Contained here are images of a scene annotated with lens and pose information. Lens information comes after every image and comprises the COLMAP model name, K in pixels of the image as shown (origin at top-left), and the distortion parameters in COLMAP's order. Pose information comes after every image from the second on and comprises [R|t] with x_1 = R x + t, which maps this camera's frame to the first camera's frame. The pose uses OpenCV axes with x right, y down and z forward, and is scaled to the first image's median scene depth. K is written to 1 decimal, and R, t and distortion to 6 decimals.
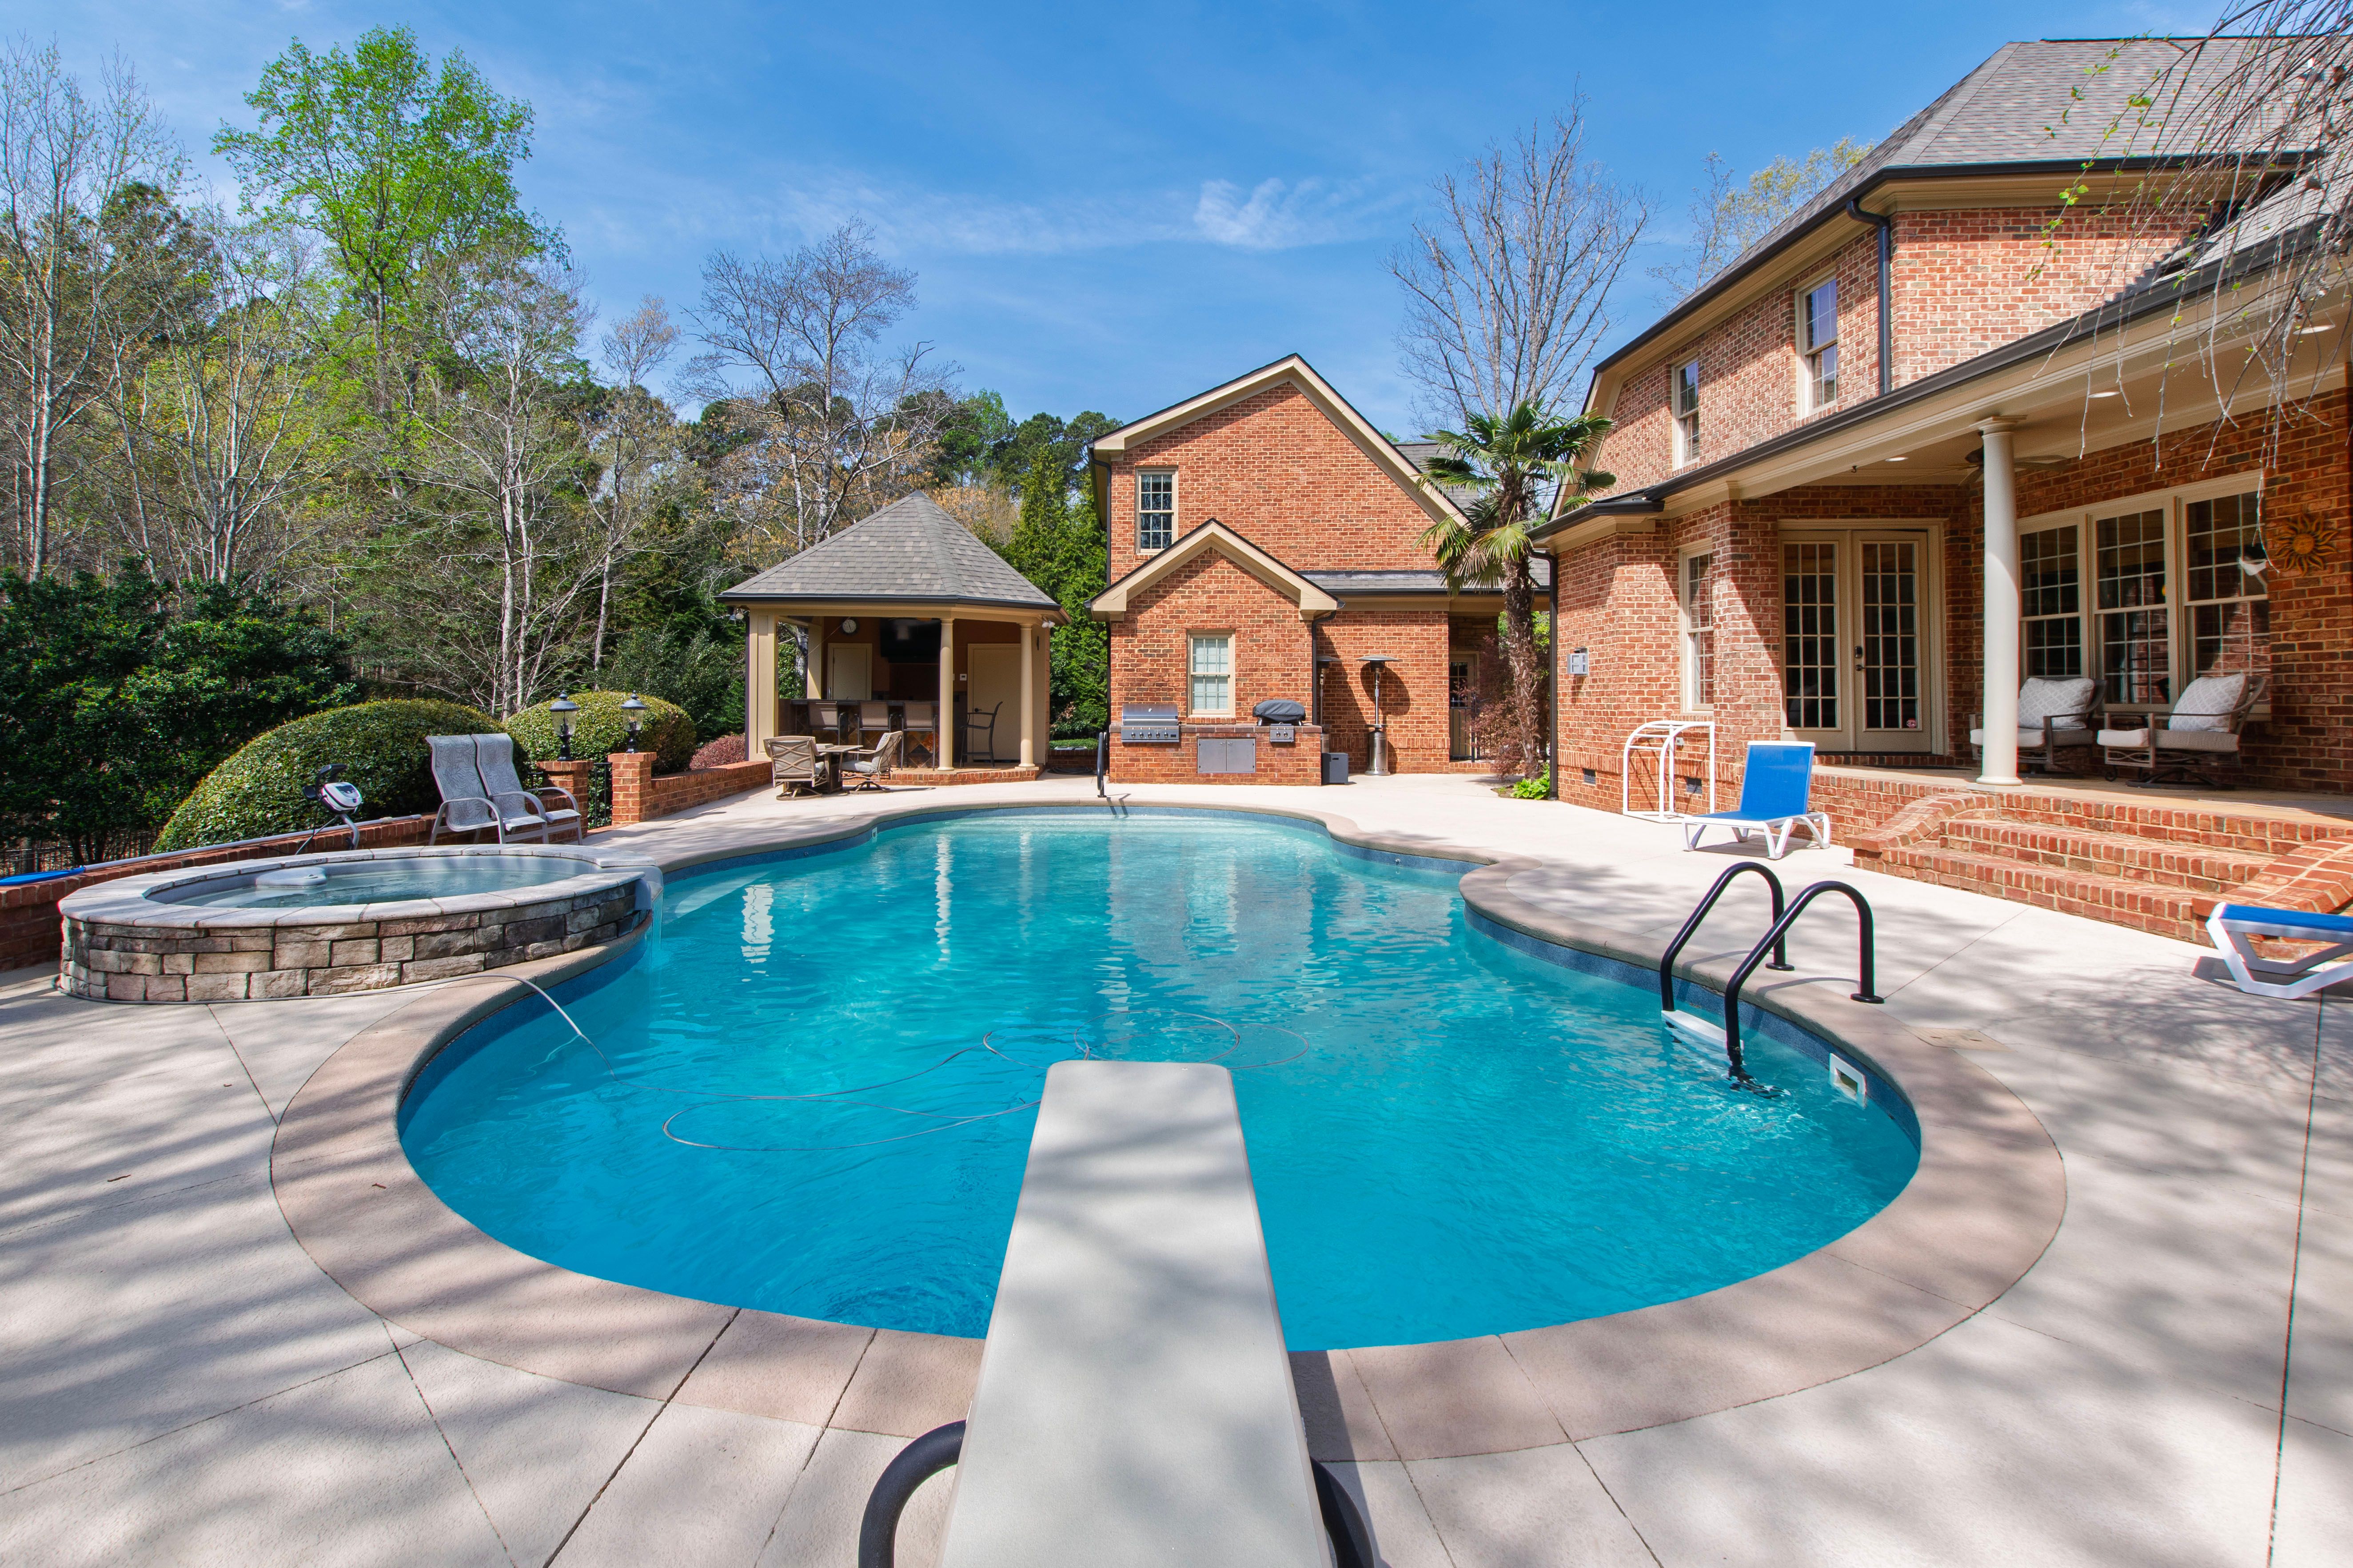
lens RADIAL K [[1128.1, 0, 1000.8], [0, 1128.1, 664.0], [0, 0, 1]] dist [0.000485, 0.000669]
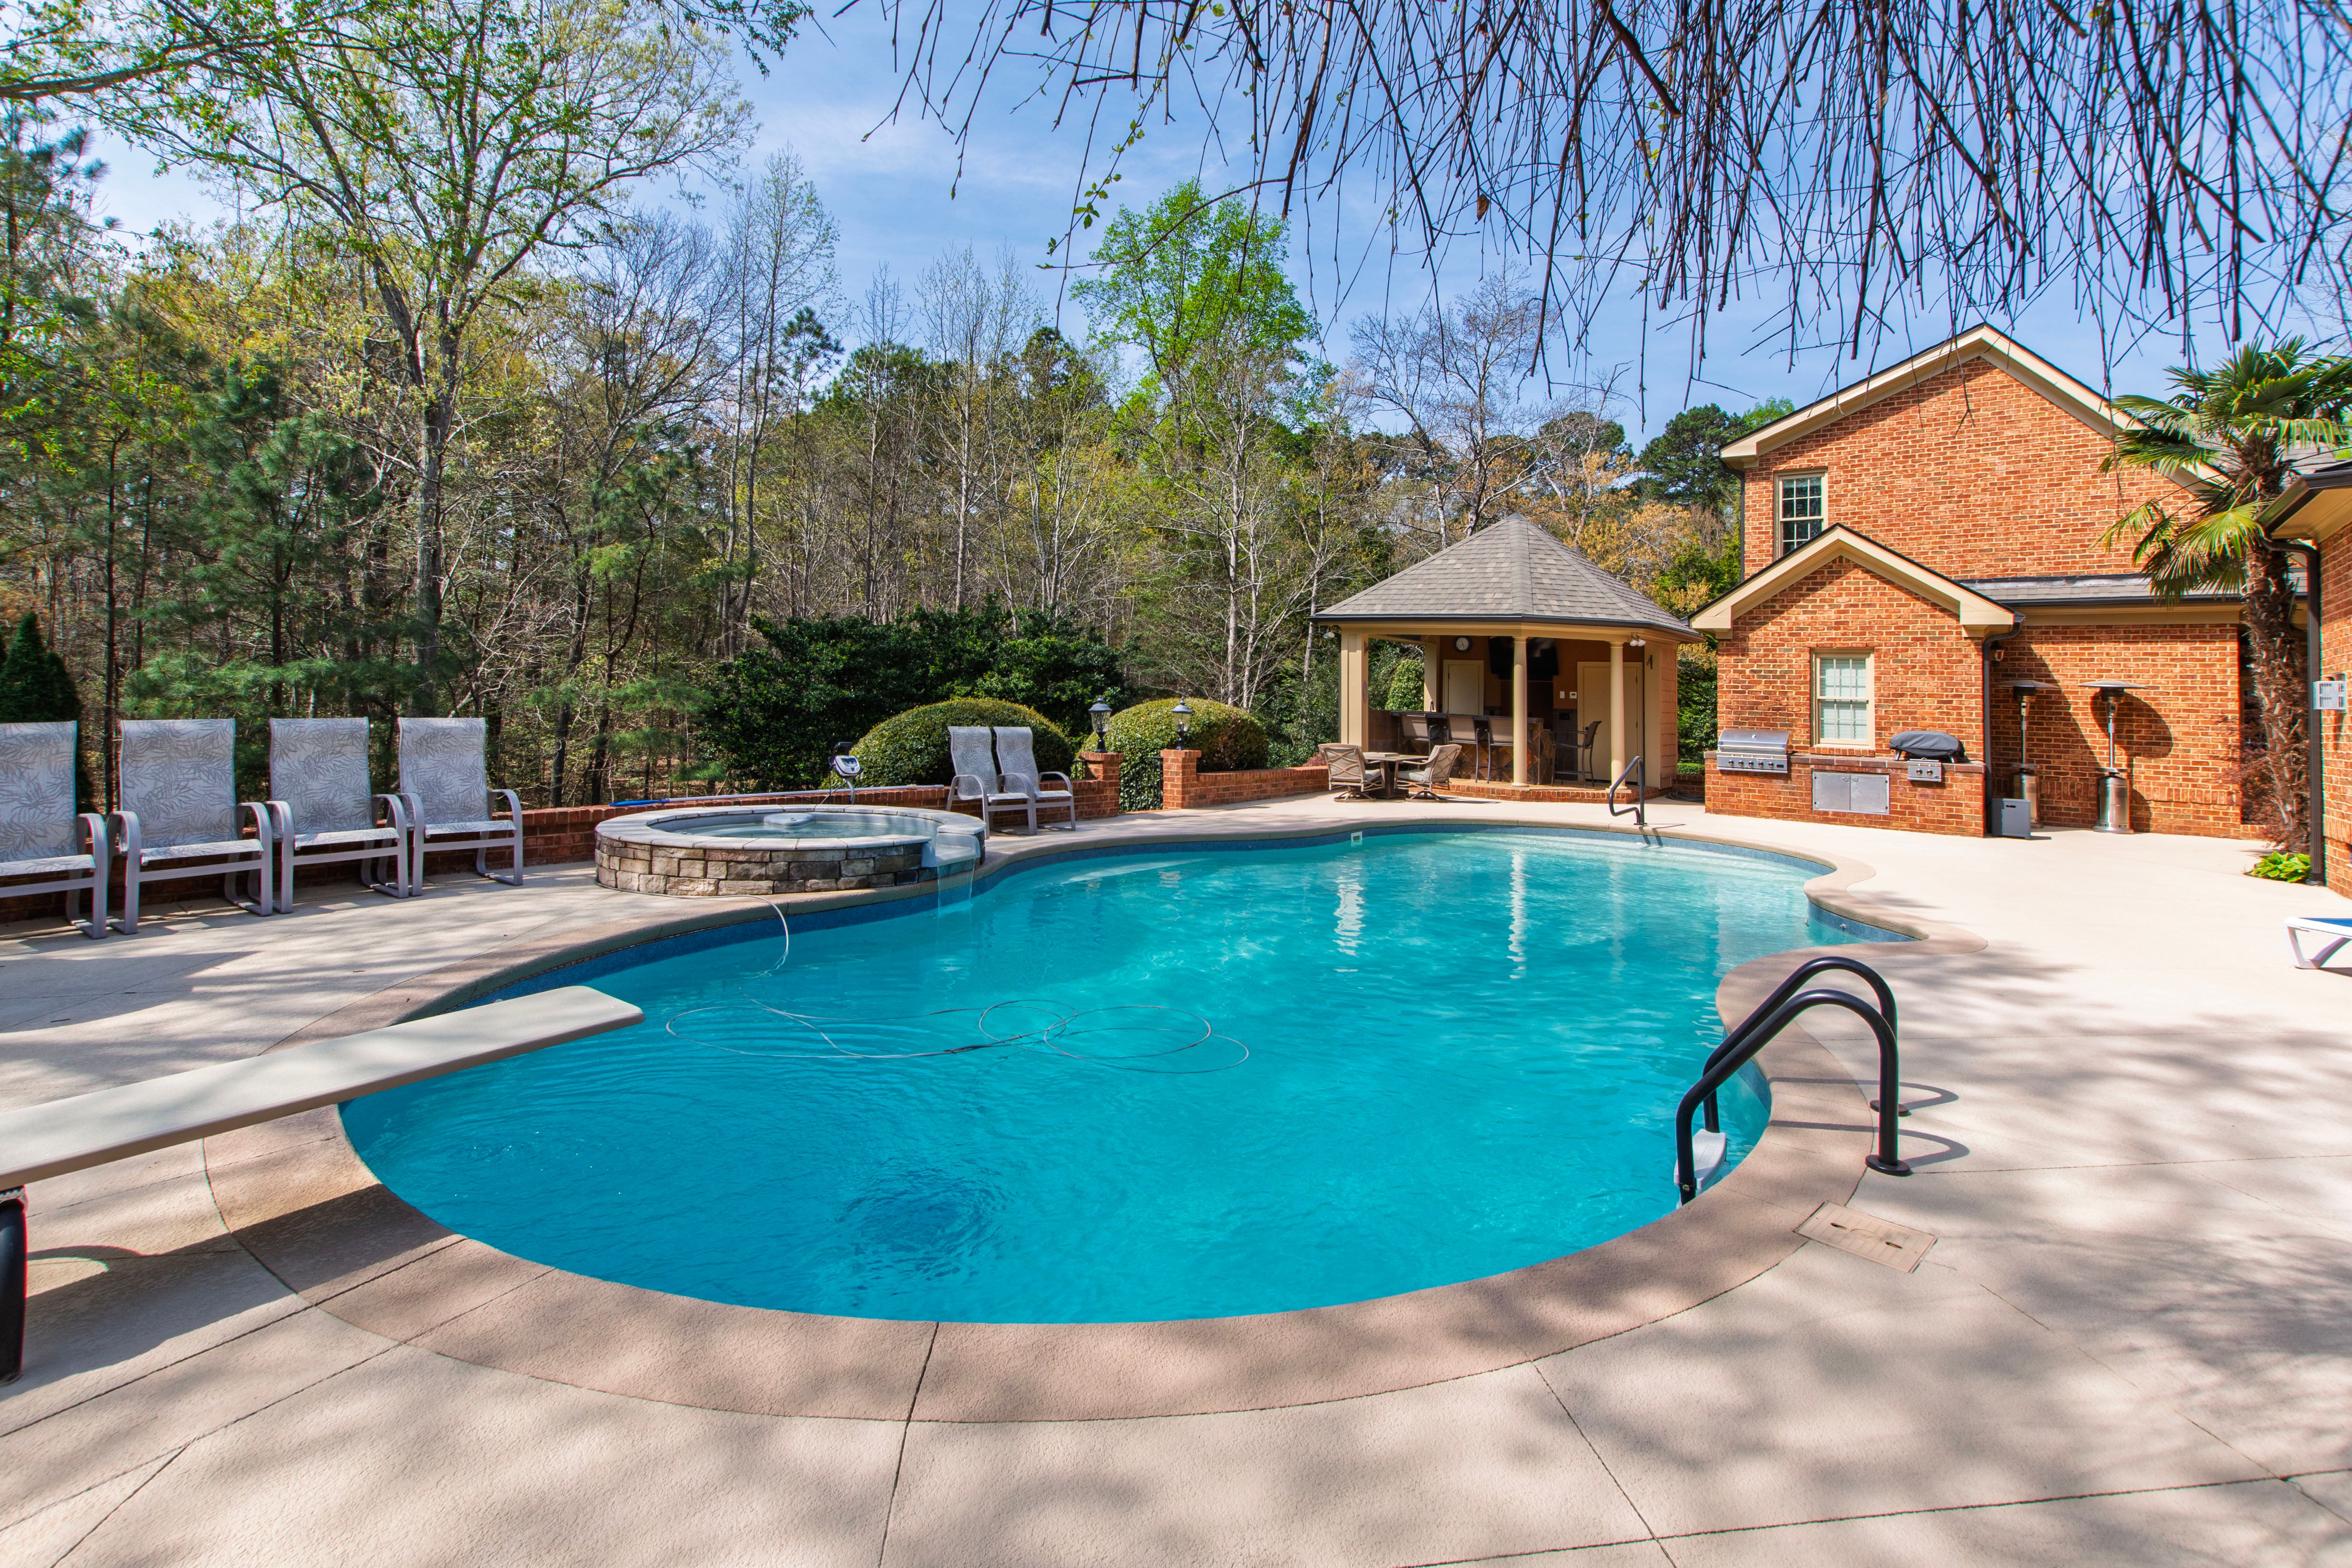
lens RADIAL K [[1030.7, 0, 1205.8], [0, 1030.7, 628.7], [0, 0, 1]] dist [0.017731, 0.000161]
pose [[0.858266, -0.006990, -0.513158, 0.204447], [-0.017442, 0.998932, -0.042778, -0.002738], [0.512909, 0.045665, 0.857227, 0.052536]]
